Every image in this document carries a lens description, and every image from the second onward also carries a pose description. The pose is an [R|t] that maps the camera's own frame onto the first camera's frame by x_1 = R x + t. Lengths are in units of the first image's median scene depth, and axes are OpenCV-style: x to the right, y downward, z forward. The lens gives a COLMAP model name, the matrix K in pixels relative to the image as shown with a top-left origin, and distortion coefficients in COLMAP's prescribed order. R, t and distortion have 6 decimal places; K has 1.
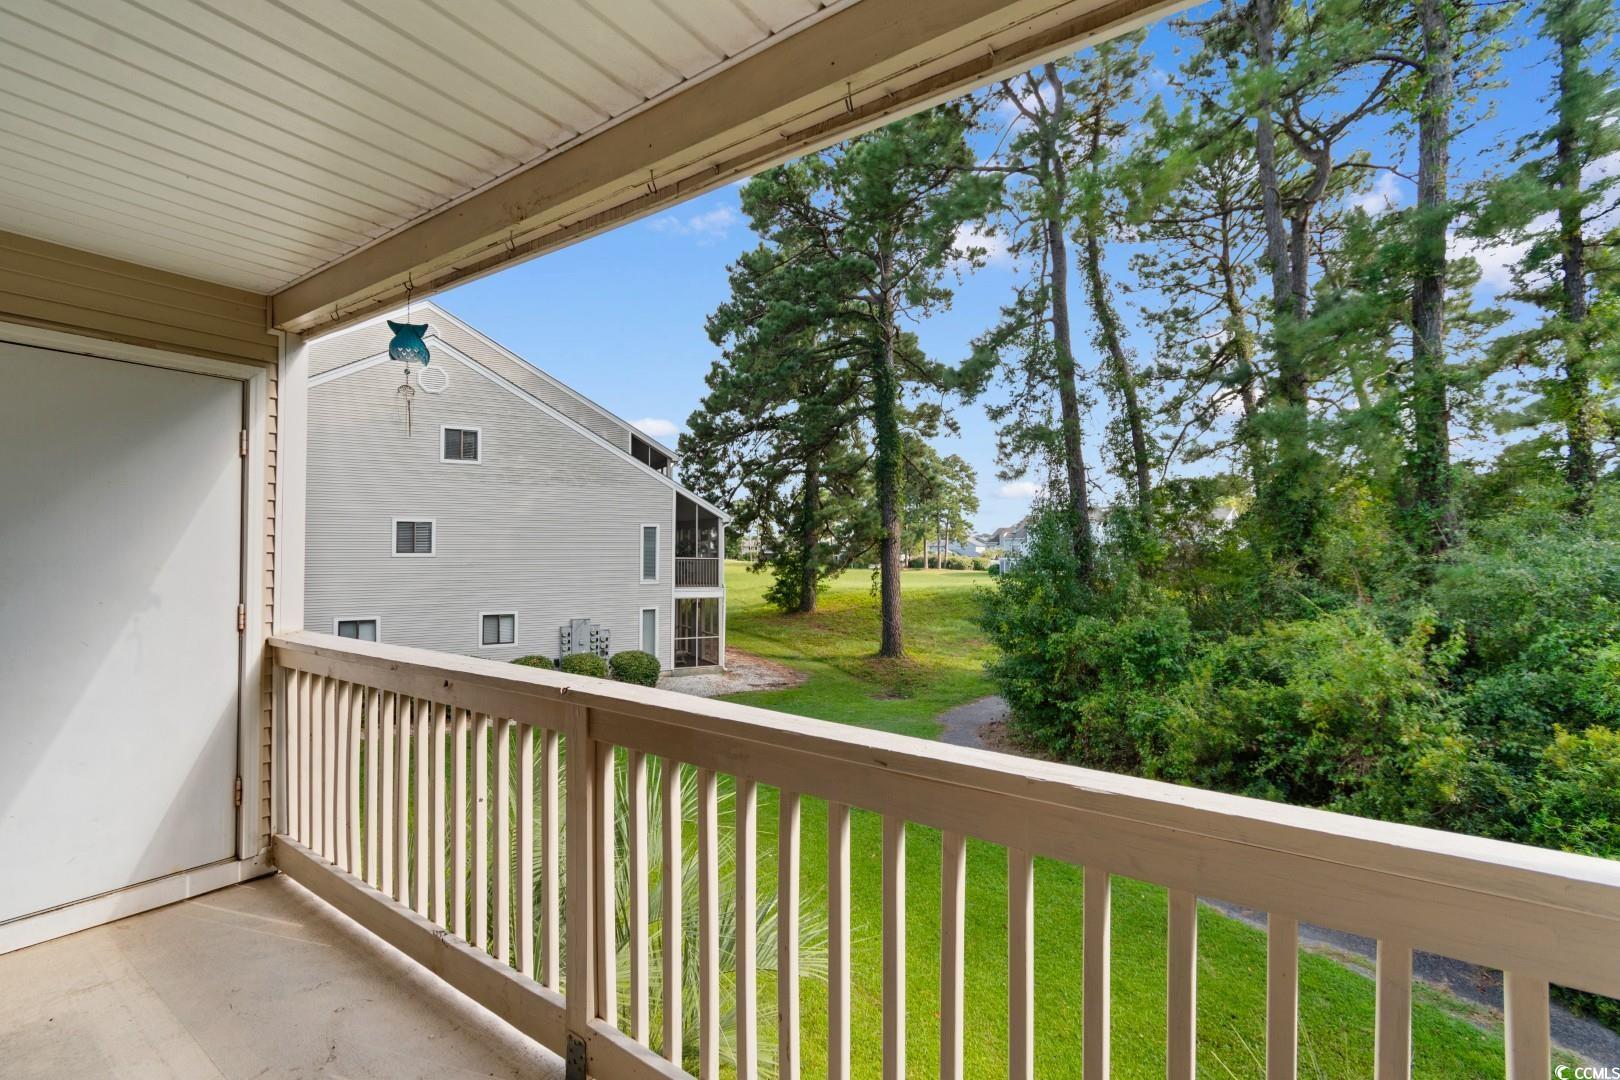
lens RADIAL K [[714.4, 0, 810.7], [0, 714.4, 543.7], [0, 0, 1]] dist [0.002357, -0.000601]
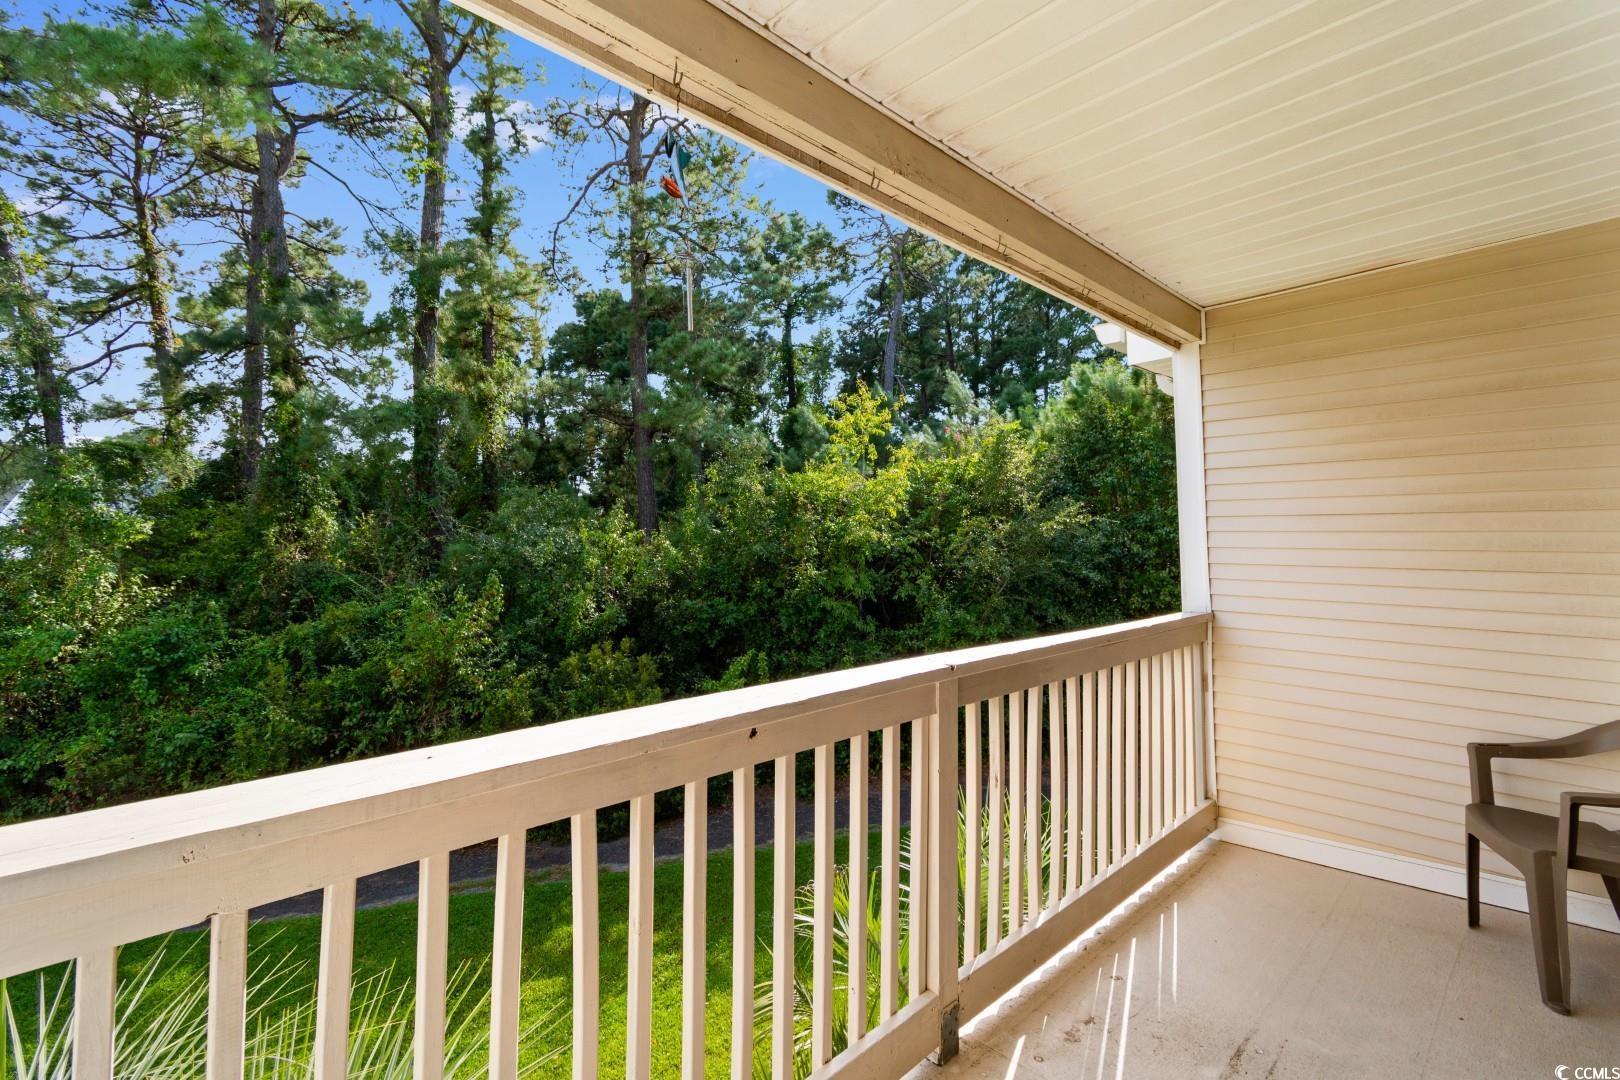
lens RADIAL K [[714.4, 0, 810.7], [0, 714.4, 543.7], [0, 0, 1]] dist [0.002357, -0.000601]
pose [[0.204205, -0.015533, 0.978805, -0.177954], [-0.007555, 0.999819, 0.017443, -0.001732], [-0.978899, -0.010957, 0.204051, 0.125969]]
